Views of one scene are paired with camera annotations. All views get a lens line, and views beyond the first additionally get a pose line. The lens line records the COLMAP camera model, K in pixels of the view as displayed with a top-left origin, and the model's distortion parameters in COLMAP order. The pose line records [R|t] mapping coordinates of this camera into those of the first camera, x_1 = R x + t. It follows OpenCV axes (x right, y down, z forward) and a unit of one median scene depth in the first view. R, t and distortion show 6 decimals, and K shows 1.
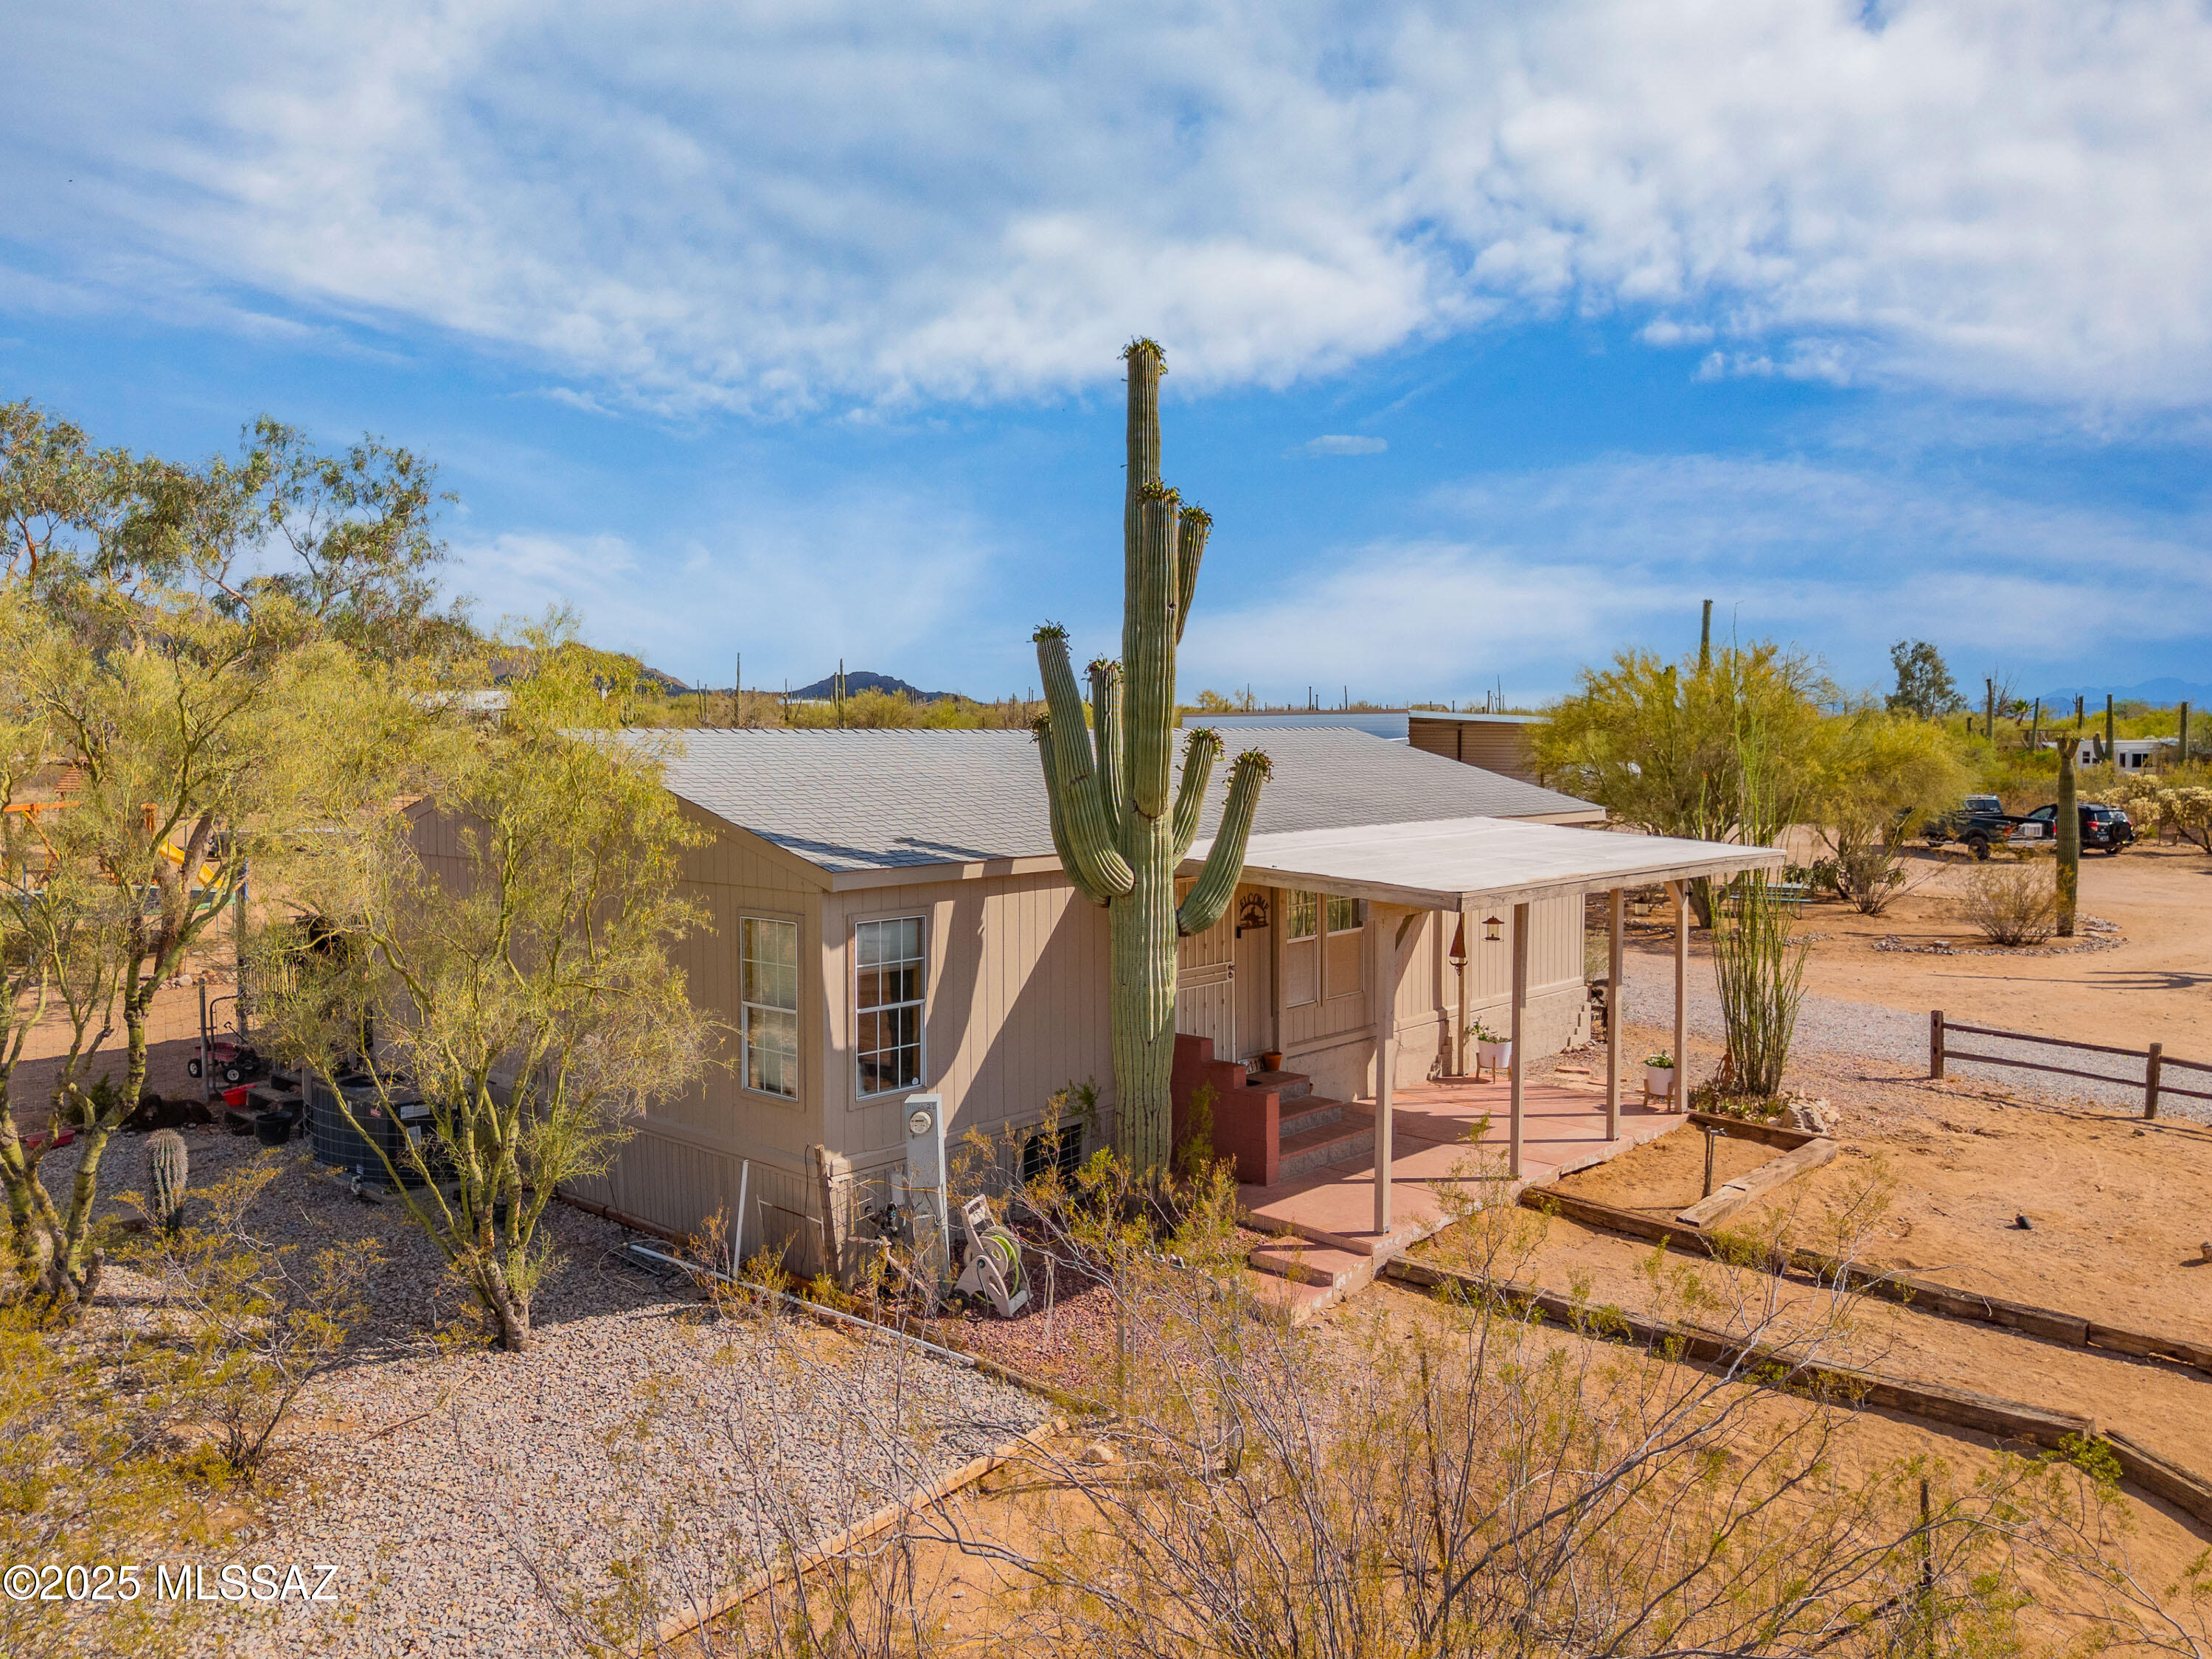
lens RADIAL K [[1584.5, 0, 1106.0], [0, 1584.5, 829.5], [0, 0, 1]] dist [-0.015698, -0.007763]
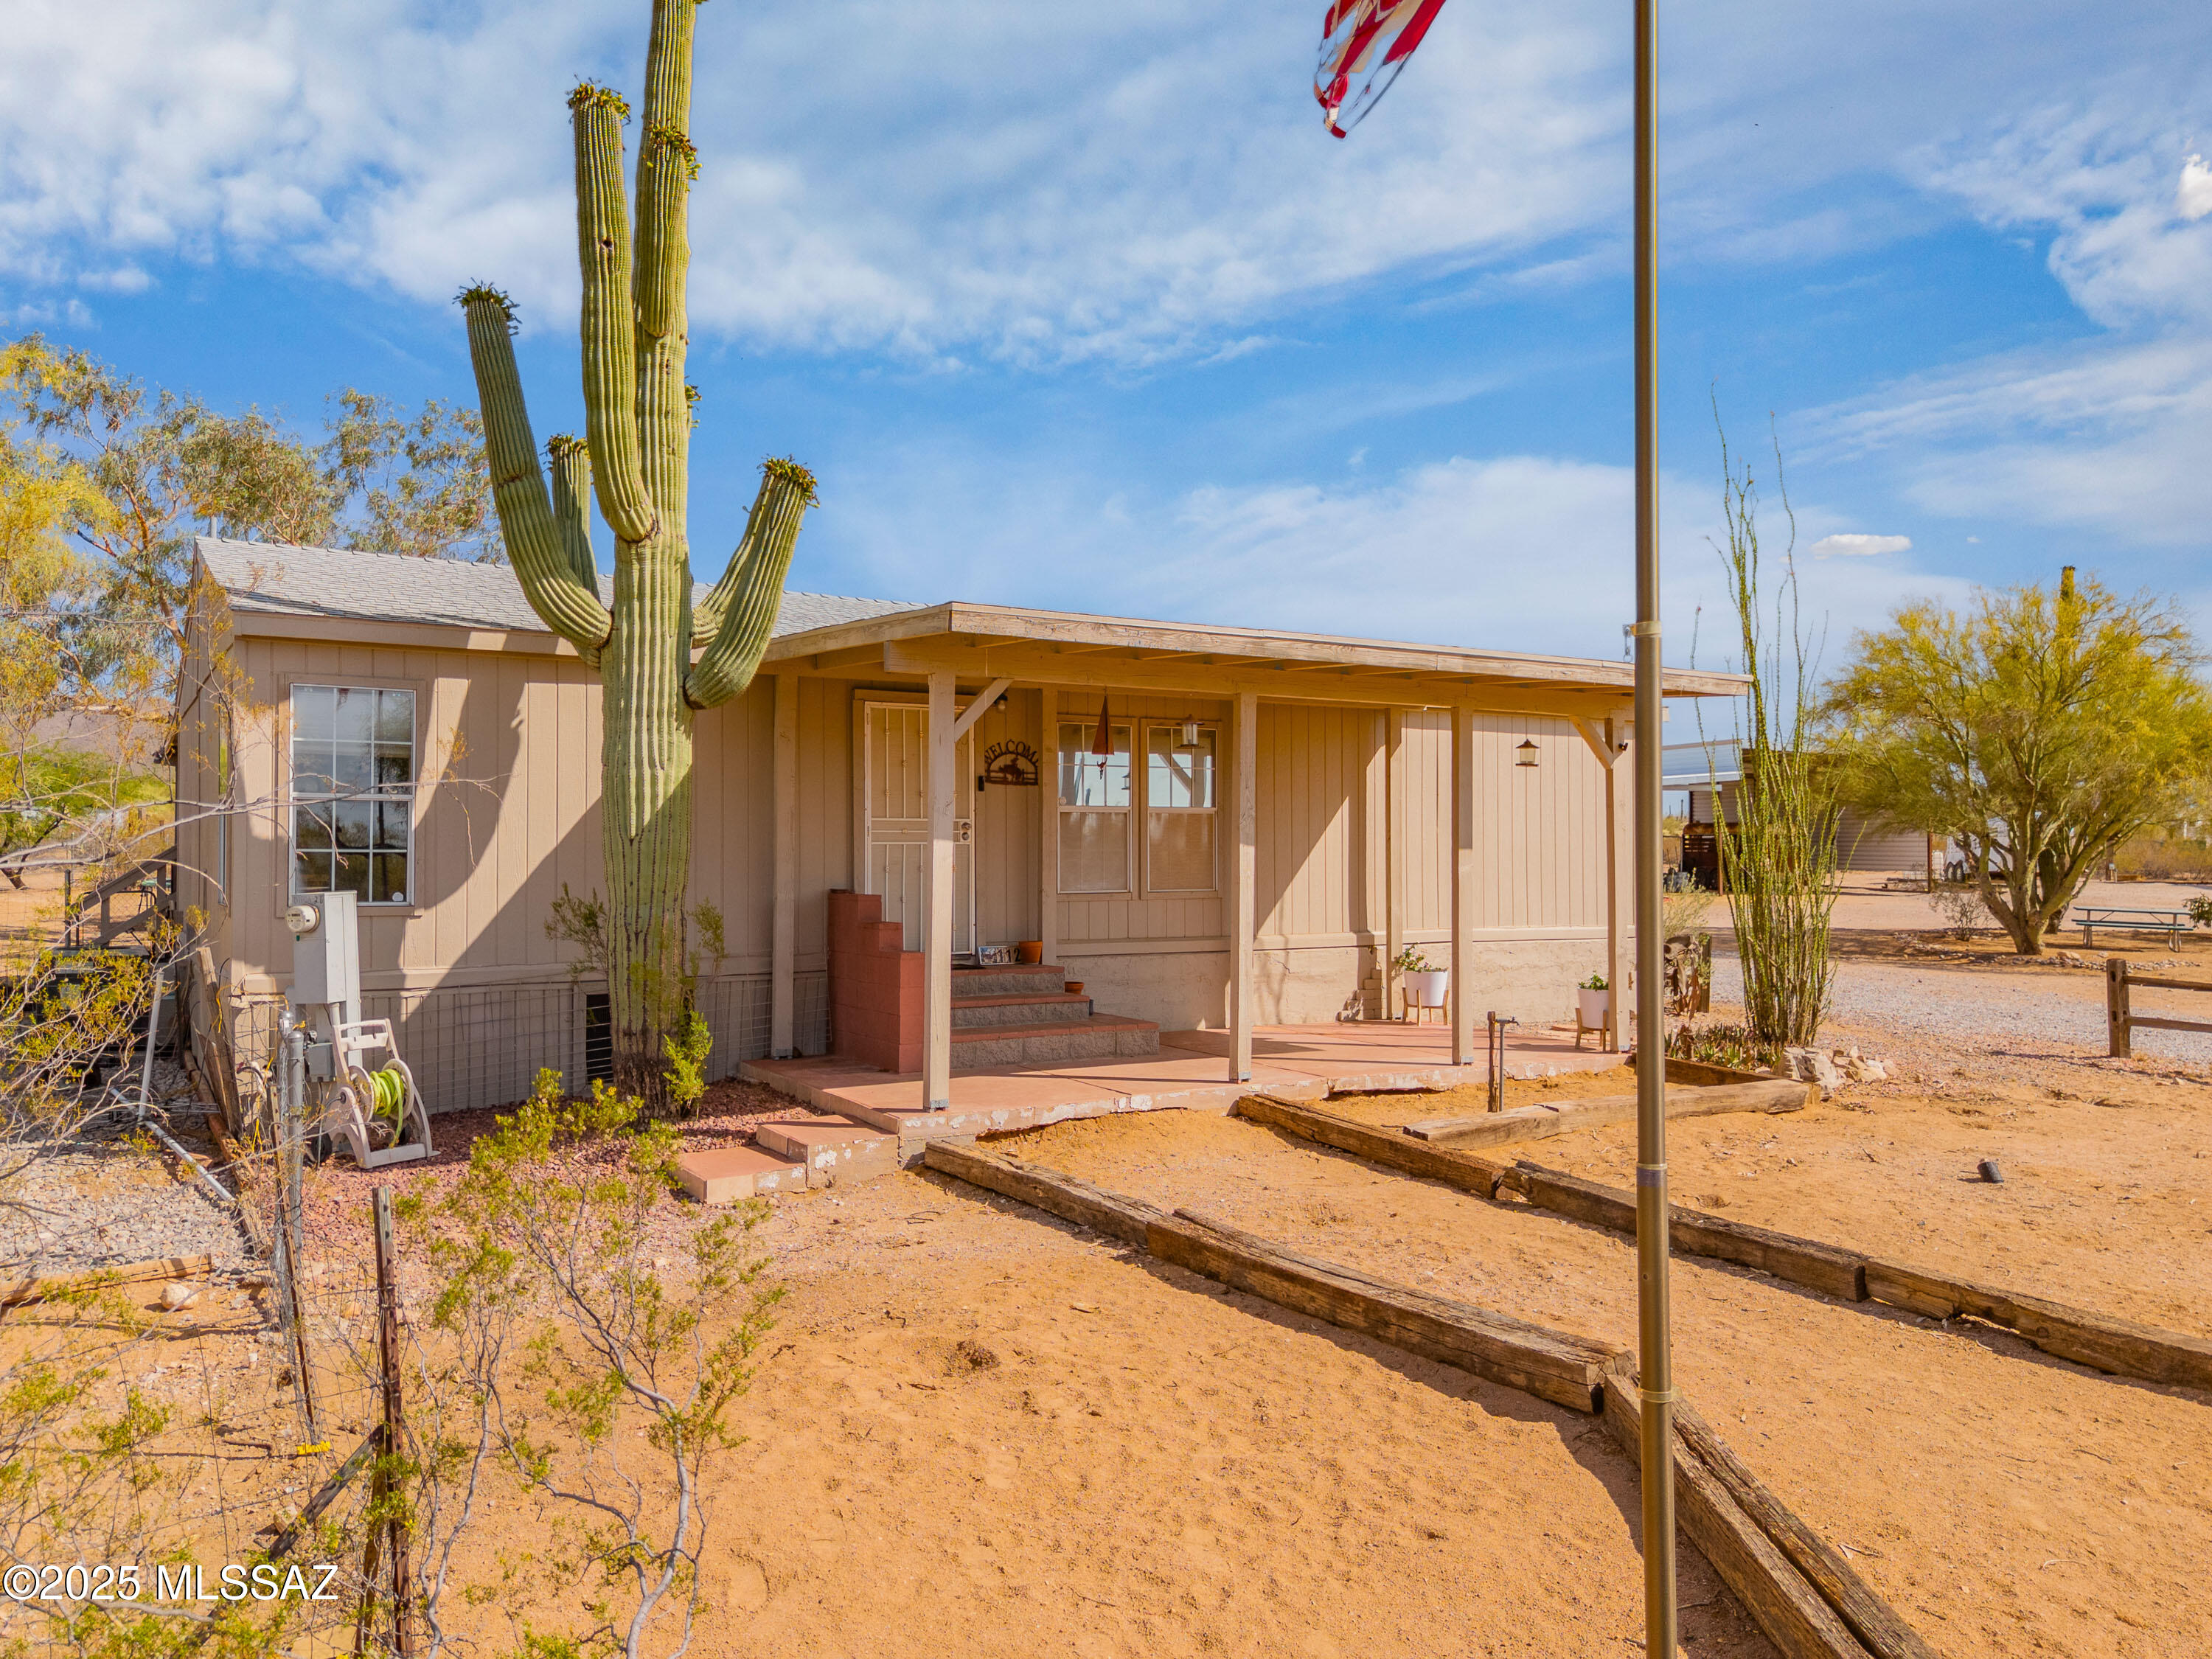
lens RADIAL K [[1638.6, 0, 1106.0], [0, 1638.6, 829.5], [0, 0, 1]] dist [0.016285, -0.003773]
pose [[0.967483, -0.000524, -0.252935, 0.442590], [-0.014871, 0.998150, -0.058947, 0.170140], [0.252498, 0.060792, 0.965686, 0.287782]]
